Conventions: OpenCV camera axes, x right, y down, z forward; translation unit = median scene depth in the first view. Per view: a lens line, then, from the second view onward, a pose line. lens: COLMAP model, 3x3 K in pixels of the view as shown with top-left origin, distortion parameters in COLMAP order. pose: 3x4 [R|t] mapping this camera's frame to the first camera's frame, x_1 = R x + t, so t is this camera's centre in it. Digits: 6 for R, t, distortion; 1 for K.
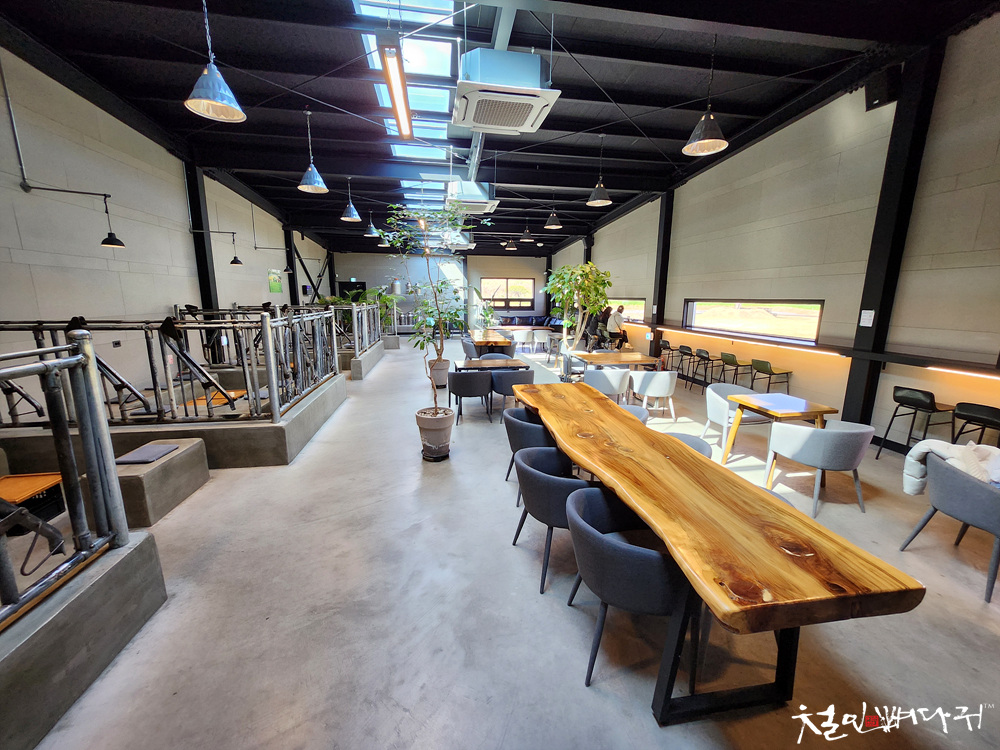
lens RADIAL K [[392.3, 0, 503.4], [0, 392.3, 372.6], [0, 0, 1]] dist [-0.002713, 0.000928]
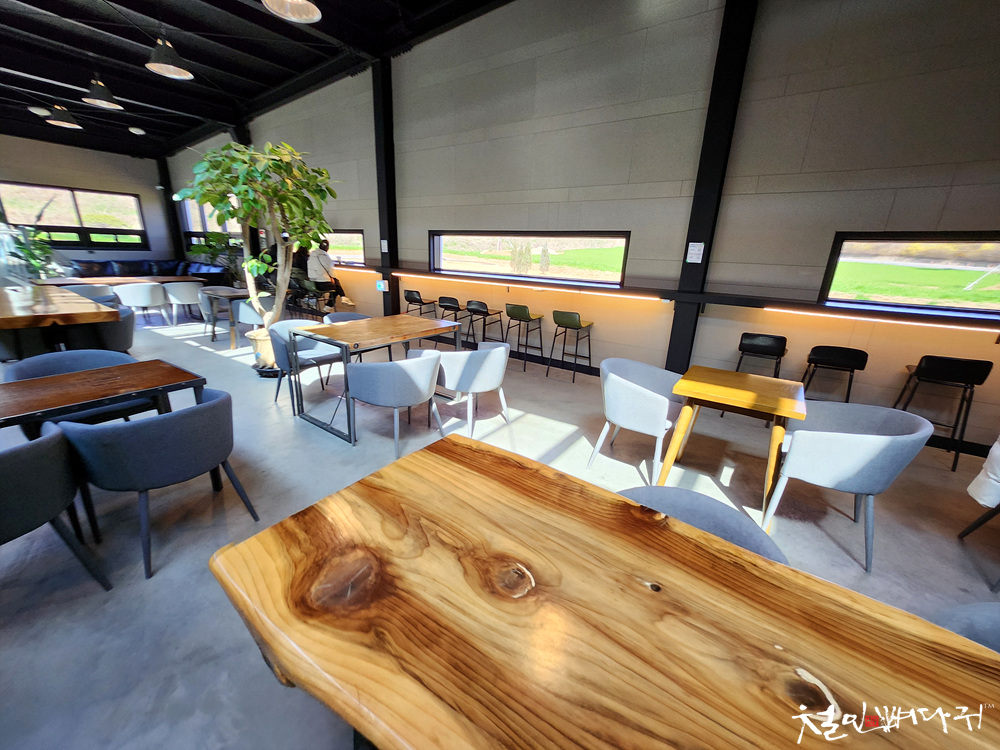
lens RADIAL K [[392.3, 0, 496.2], [0, 392.3, 371.6], [0, 0, 1]] dist [-0.002713, 0.000928]
pose [[0.702172, -0.195338, 0.684688, 0.004158], [0.106249, 0.979610, 0.170516, -0.040534], [-0.704035, -0.046984, 0.708609, 0.358636]]
